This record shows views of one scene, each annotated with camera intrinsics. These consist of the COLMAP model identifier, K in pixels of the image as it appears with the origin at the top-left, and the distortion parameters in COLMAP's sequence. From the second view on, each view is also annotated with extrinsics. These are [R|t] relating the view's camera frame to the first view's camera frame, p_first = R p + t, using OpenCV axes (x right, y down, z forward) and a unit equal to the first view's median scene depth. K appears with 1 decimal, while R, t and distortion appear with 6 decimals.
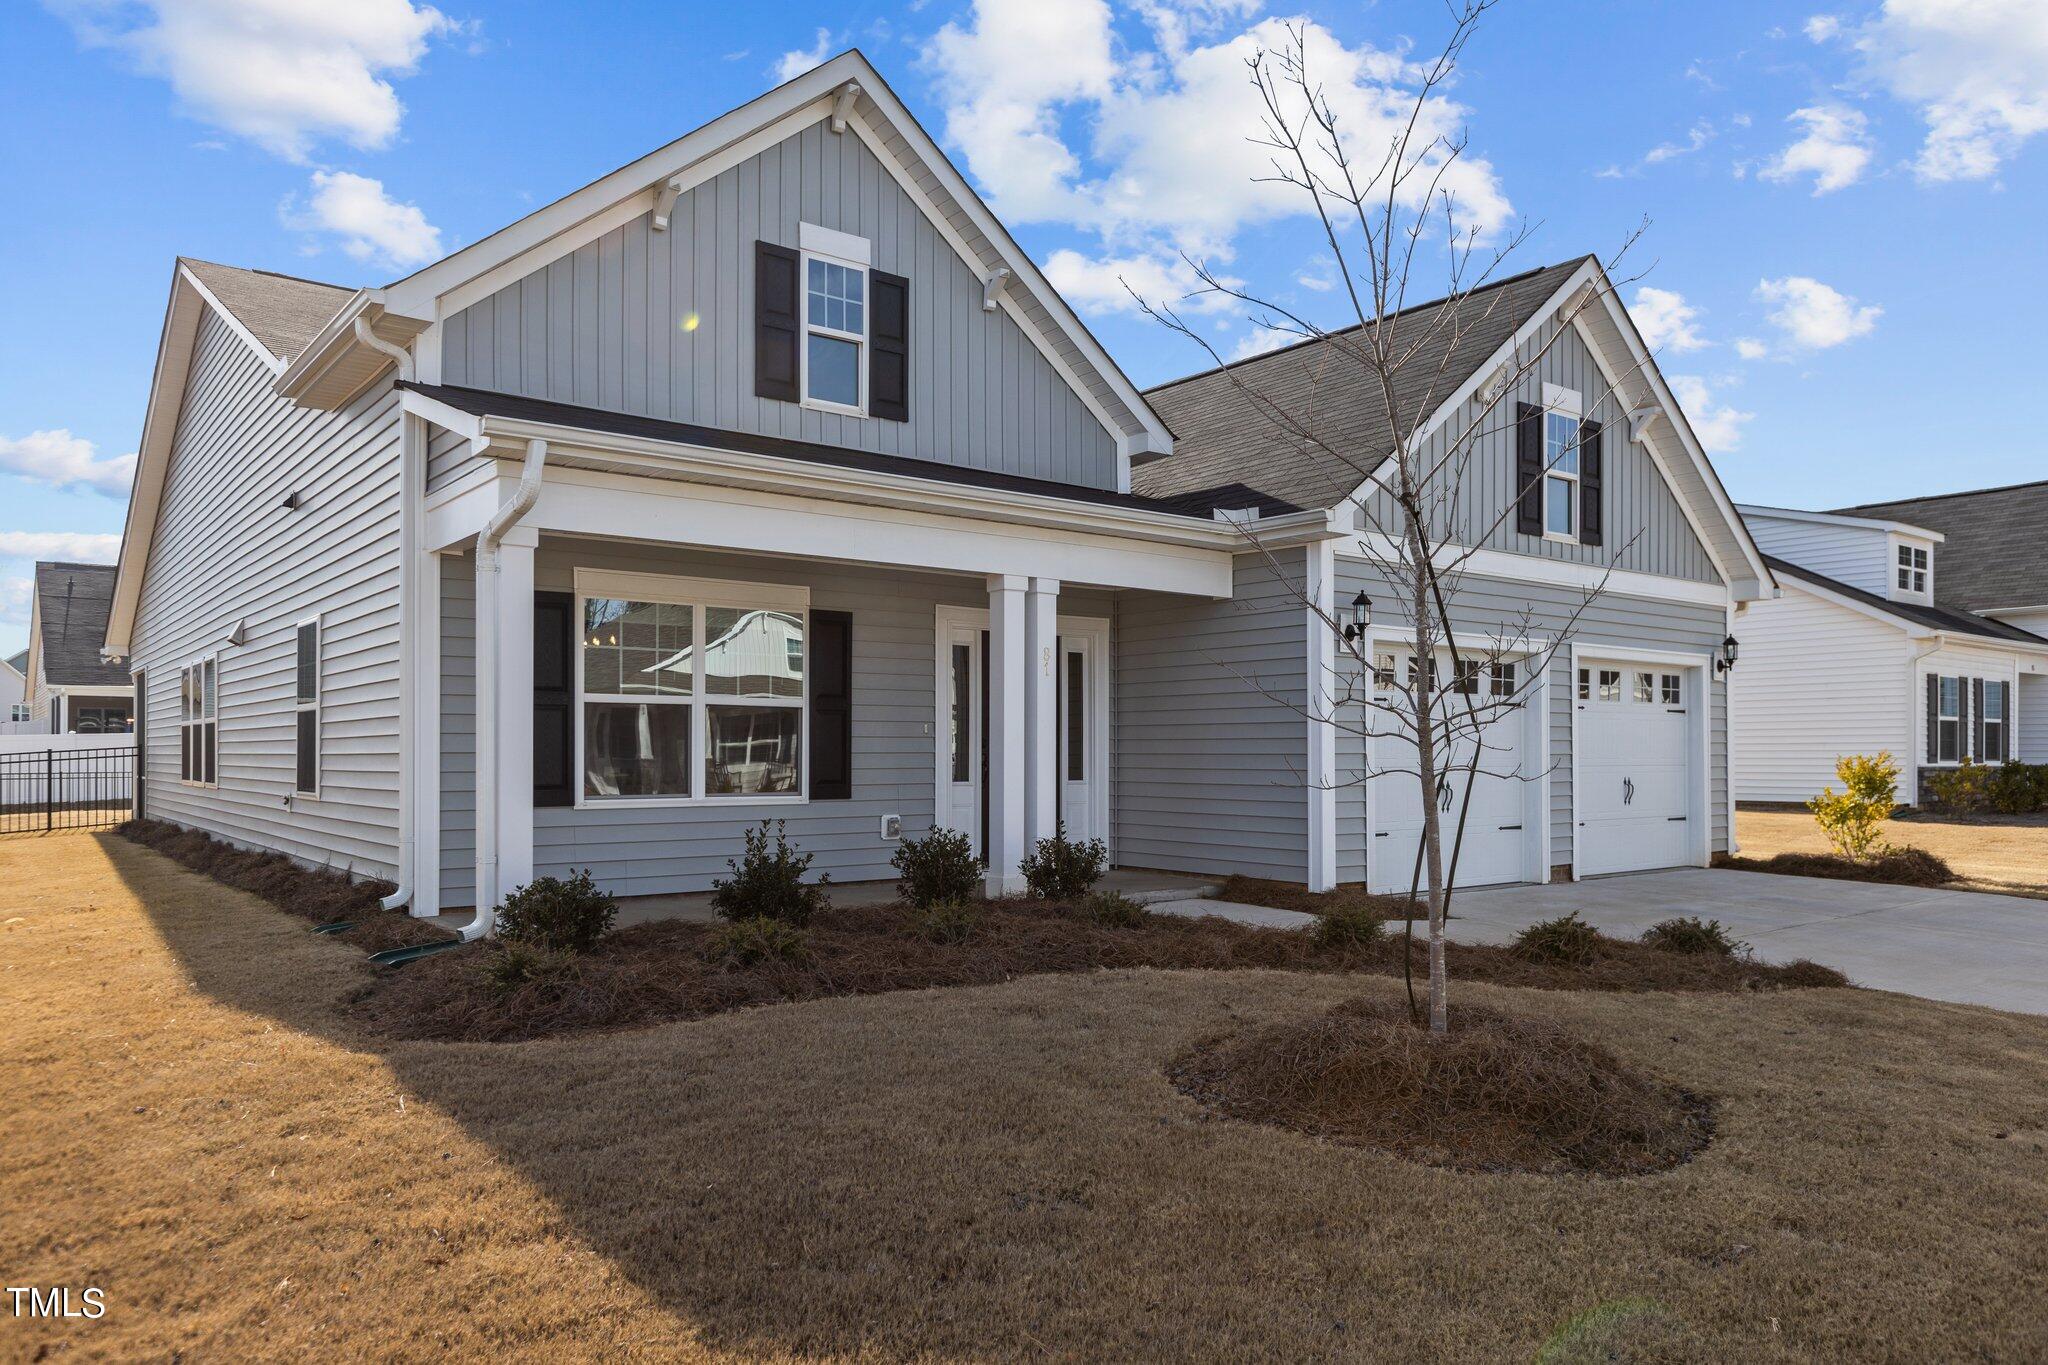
lens RADIAL K [[1395.1, 0, 1028.0], [0, 1395.1, 774.3], [0, 0, 1]] dist [0.001173, -0.000433]
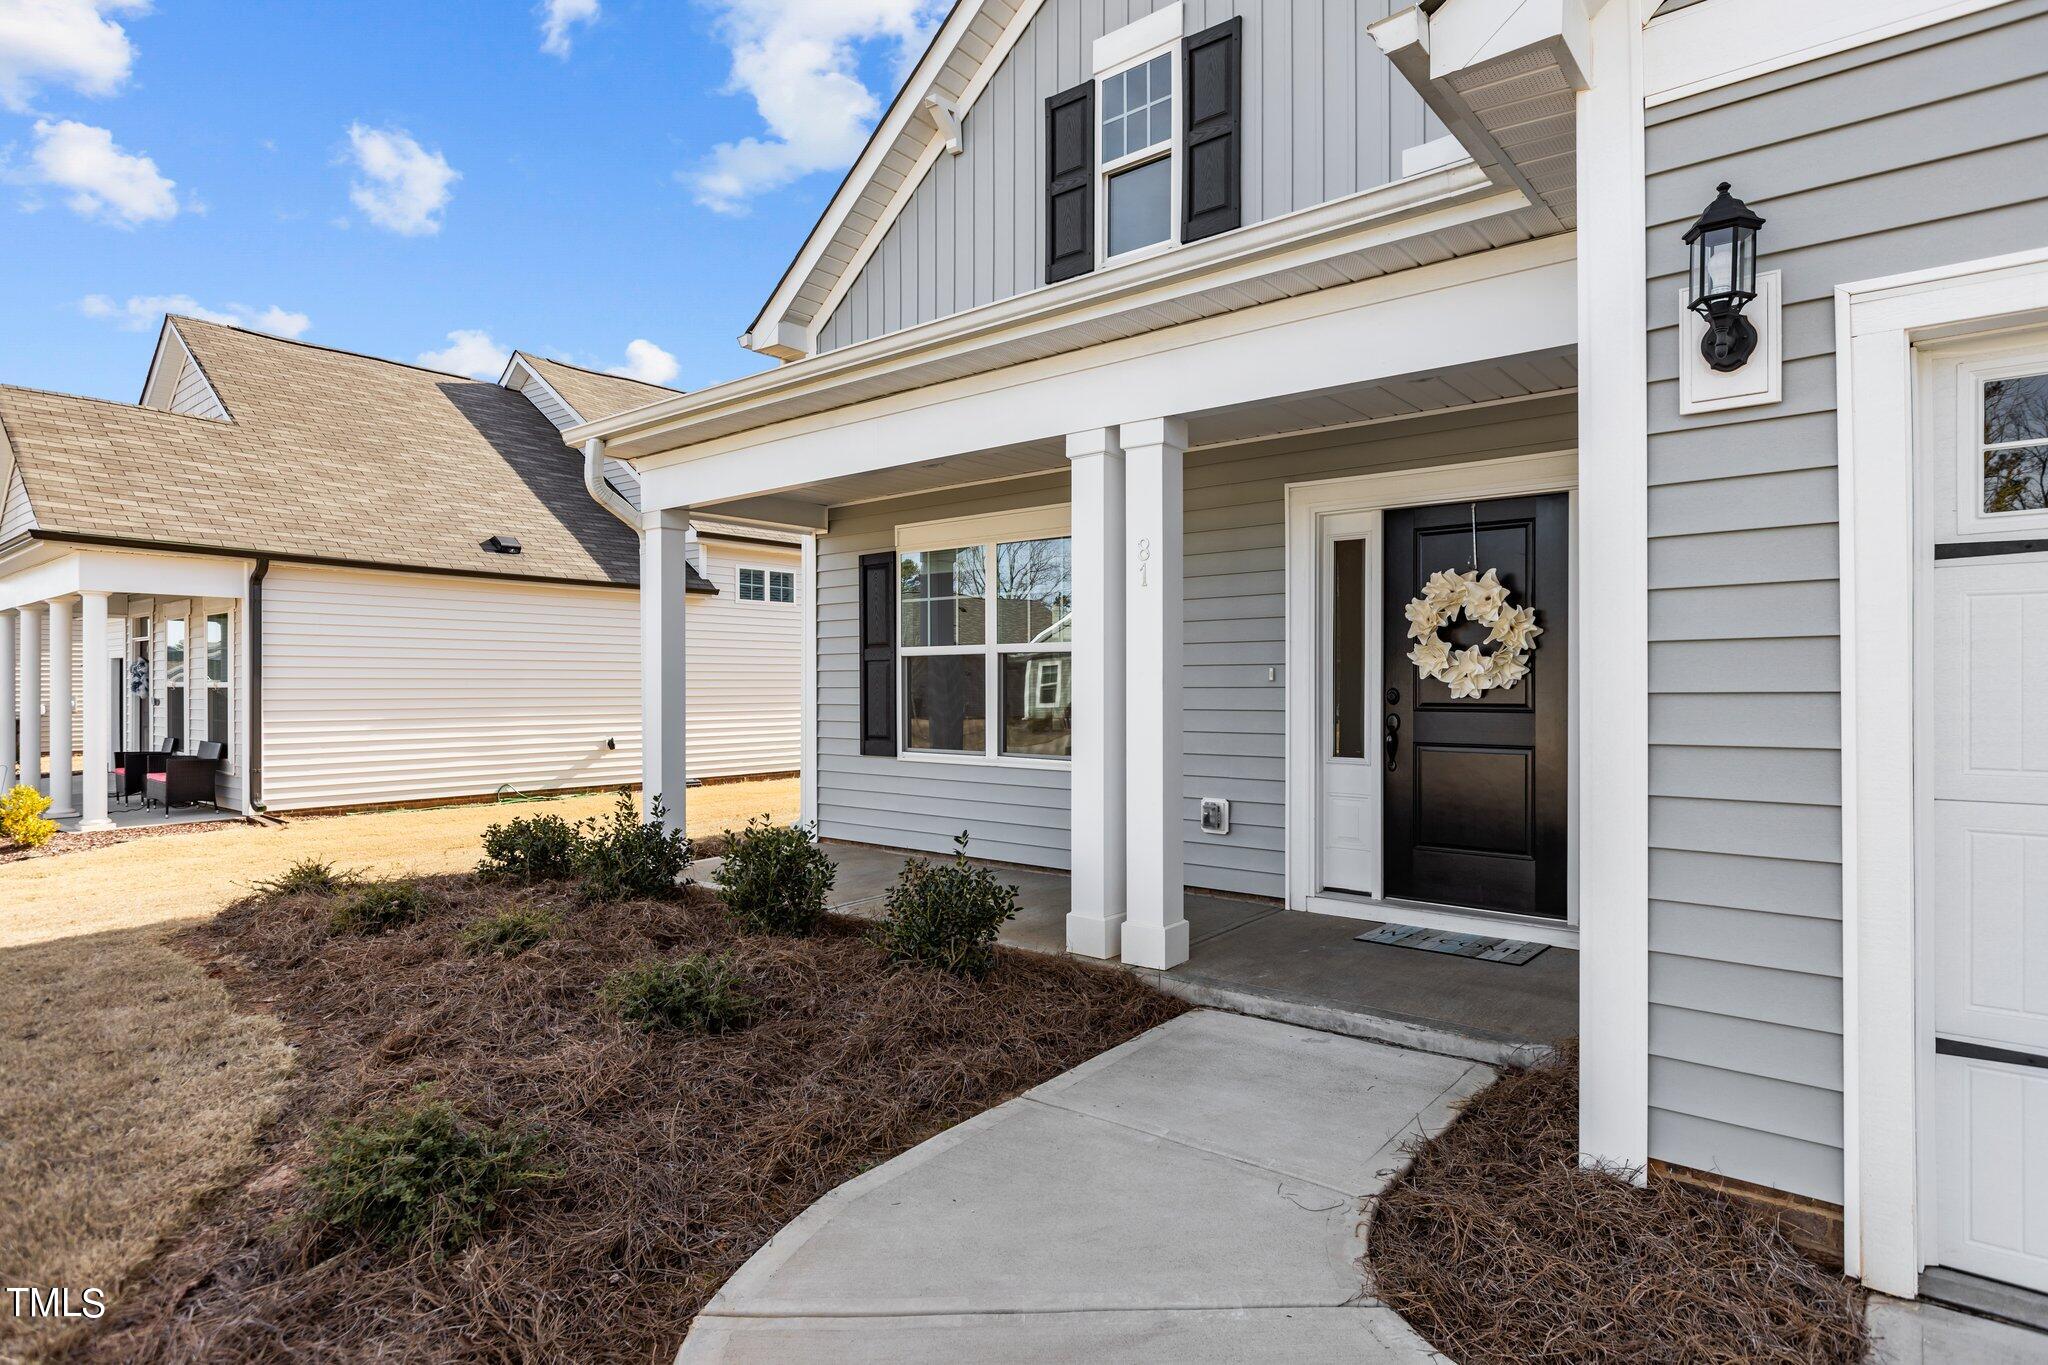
lens RADIAL K [[1110.3, 0, 1024.0], [0, 1110.3, 682.5], [0, 0, 1]] dist [0.001504, 0.000137]
pose [[0.220426, -0.001058, -0.975403, 0.433301], [-0.013627, 0.999898, -0.004164, -0.026230], [0.975309, 0.014210, 0.220389, 0.803830]]
